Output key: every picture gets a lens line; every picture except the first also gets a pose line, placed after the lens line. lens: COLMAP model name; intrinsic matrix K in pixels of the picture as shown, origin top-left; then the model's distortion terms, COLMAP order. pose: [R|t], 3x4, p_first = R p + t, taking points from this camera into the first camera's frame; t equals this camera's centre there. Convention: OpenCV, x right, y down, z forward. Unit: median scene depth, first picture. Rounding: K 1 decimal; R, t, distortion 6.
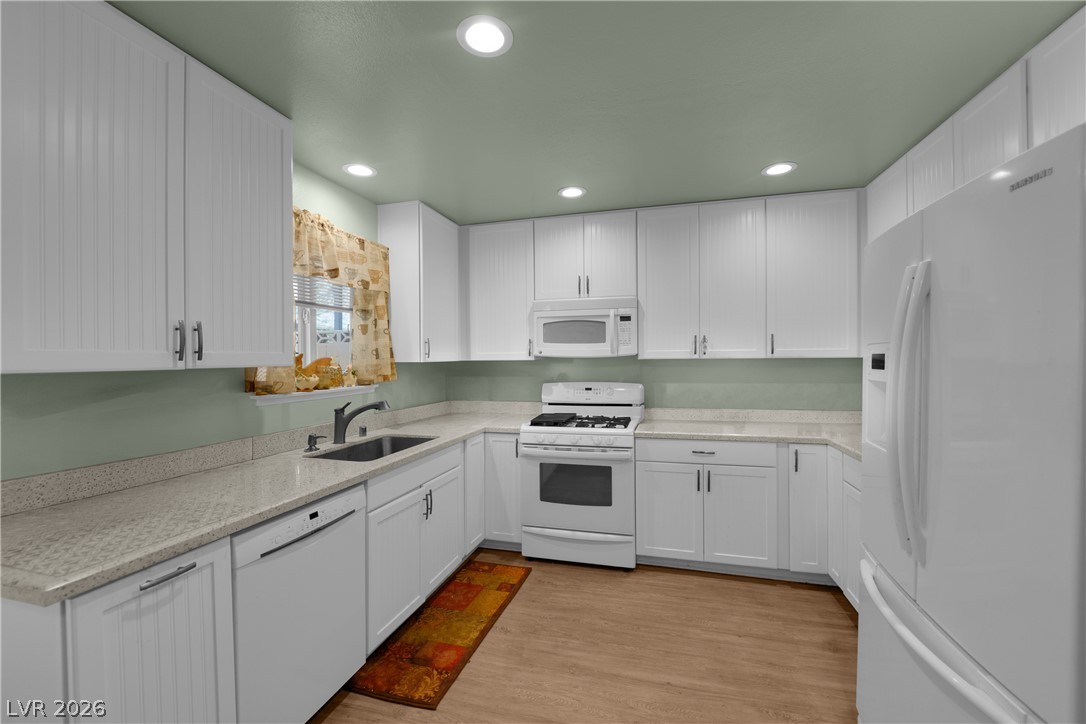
lens RADIAL K [[439.3, 0, 543.0], [0, 439.3, 362.0], [0, 0, 1]] dist [-0.001828, -0.006846]
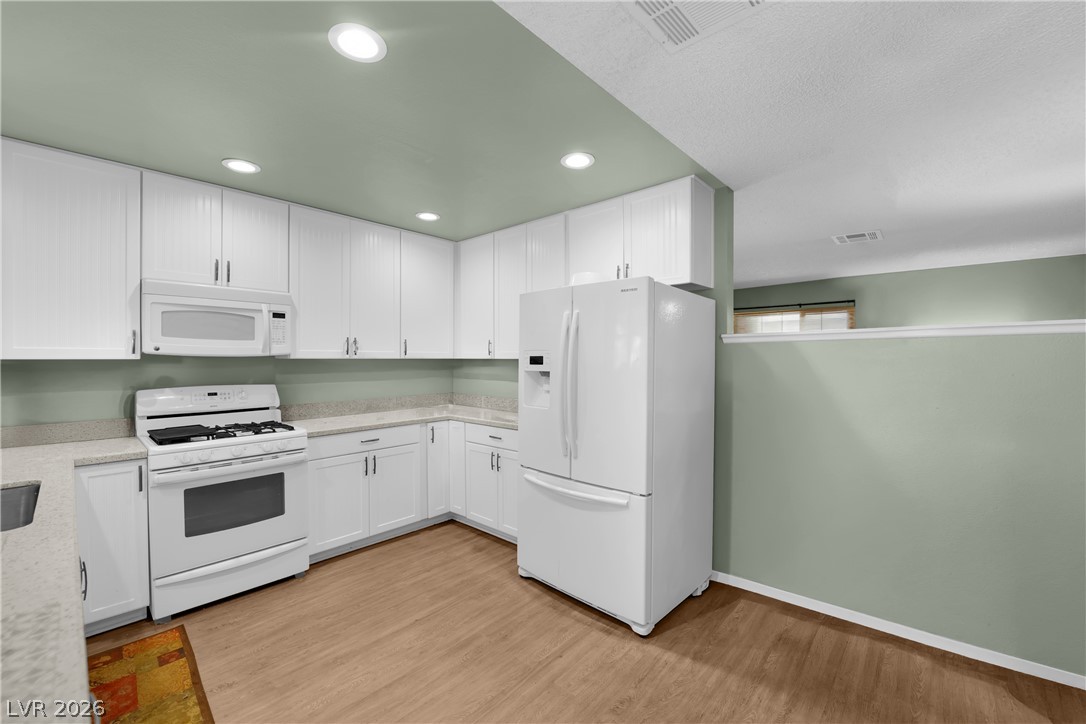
lens RADIAL K [[439.3, 0, 543.0], [0, 439.3, 362.0], [0, 0, 1]] dist [-0.001828, -0.006846]
pose [[0.455017, 0.000393, 0.890482, -0.436499], [0.002497, 0.999995, -0.001717, 0.004197], [-0.890479, 0.003004, 0.455014, 0.076439]]
